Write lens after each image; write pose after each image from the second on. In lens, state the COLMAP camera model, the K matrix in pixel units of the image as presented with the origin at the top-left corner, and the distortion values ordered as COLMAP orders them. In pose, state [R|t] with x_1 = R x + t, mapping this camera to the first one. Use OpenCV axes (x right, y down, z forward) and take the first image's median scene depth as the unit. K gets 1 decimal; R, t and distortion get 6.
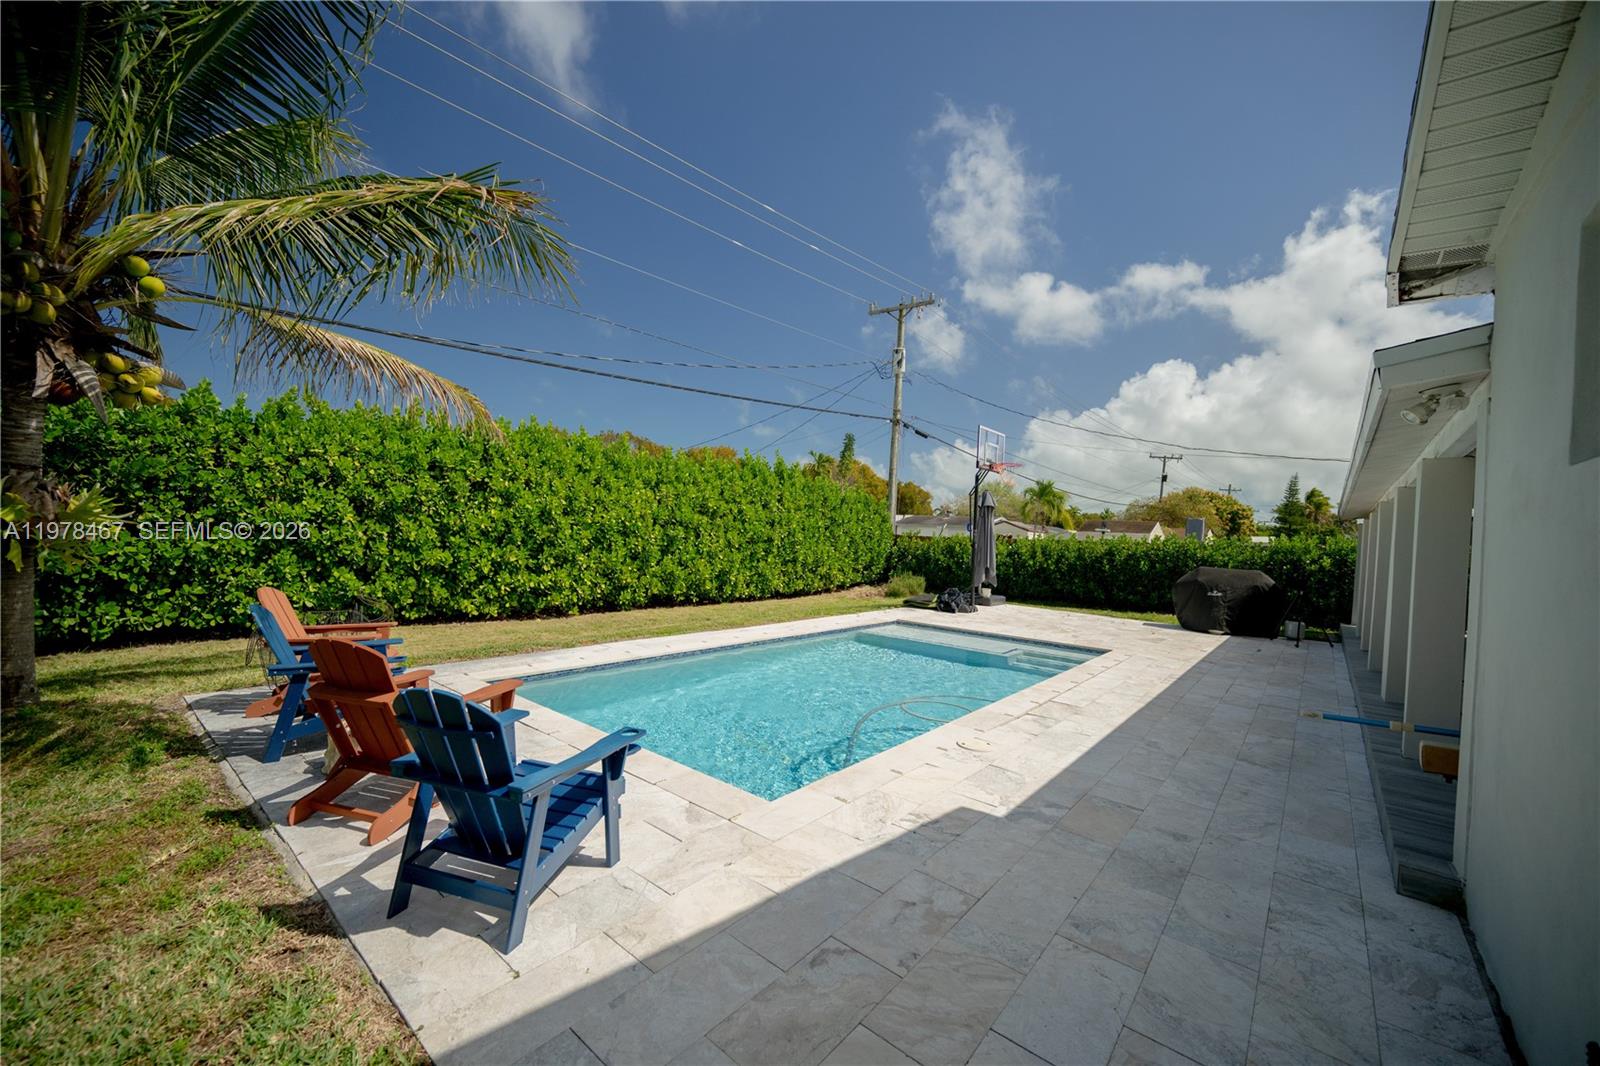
lens RADIAL K [[623.0, 0, 794.4], [0, 623.0, 537.4], [0, 0, 1]] dist [-0.000599, -0.000123]
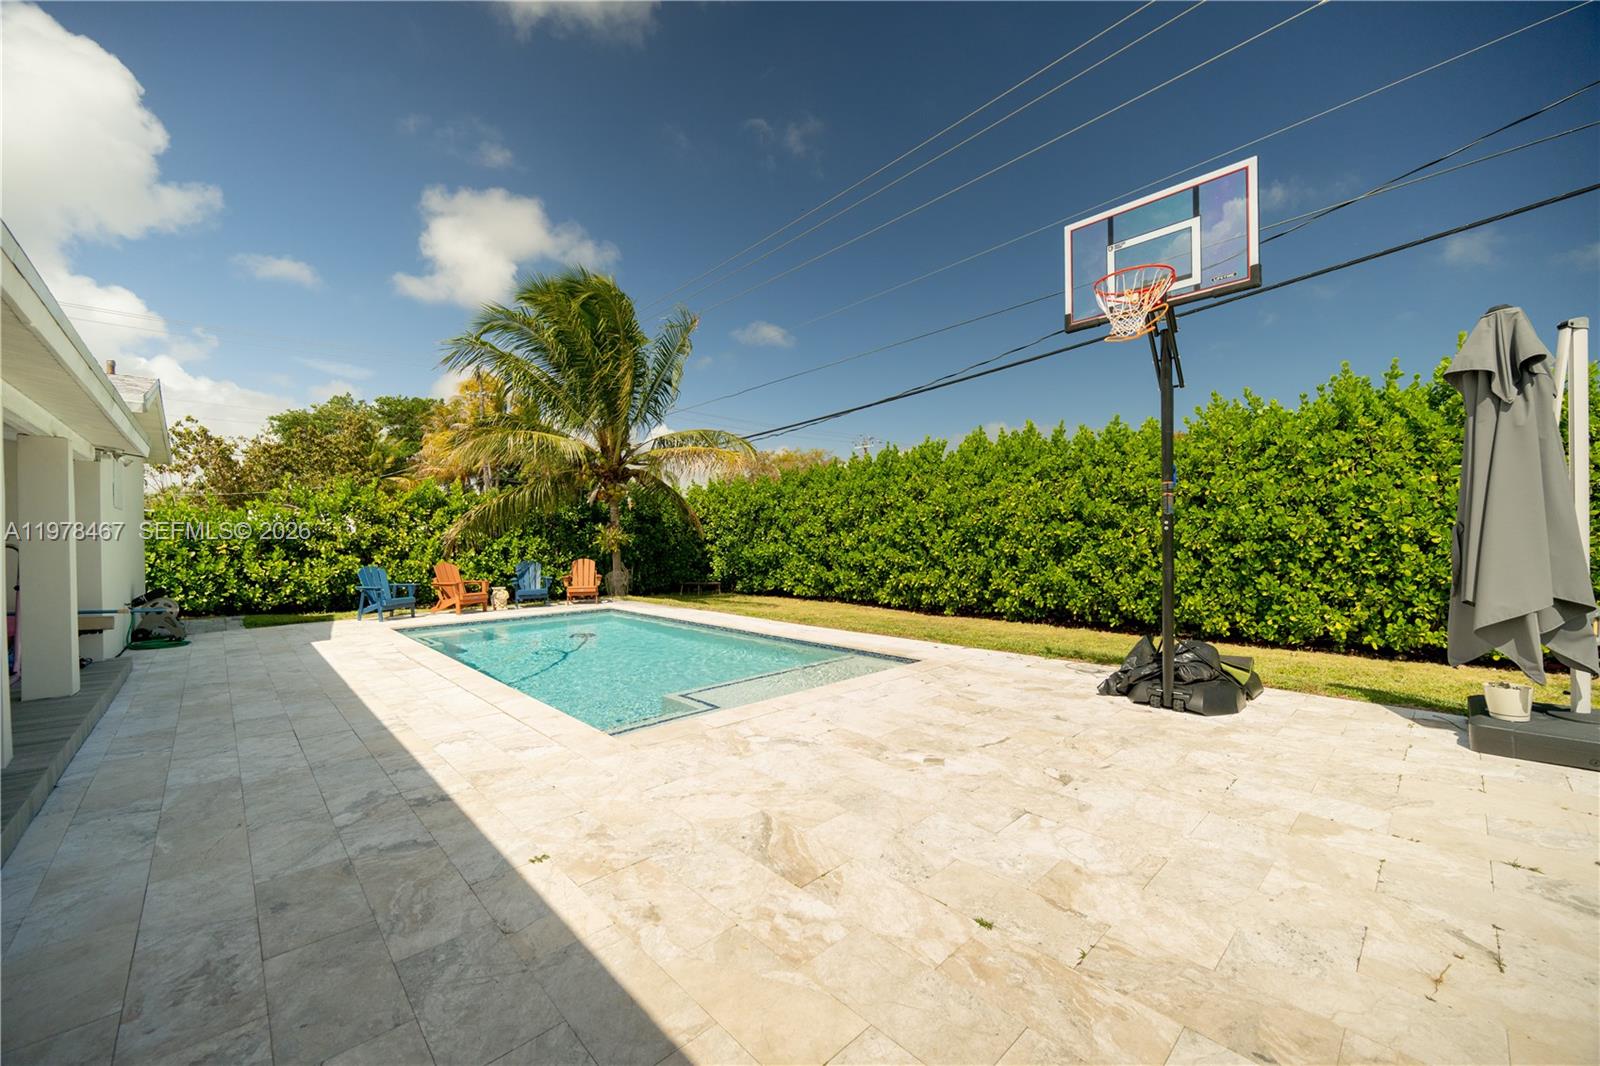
lens RADIAL K [[623.0, 0, 794.4], [0, 623.0, 537.4], [0, 0, 1]] dist [-0.000599, -0.000123]
pose [[-0.124860, -0.036739, -0.991494, 0.784390], [0.008532, 0.999237, -0.038101, 0.032234], [0.992138, -0.013217, -0.124451, 0.925364]]
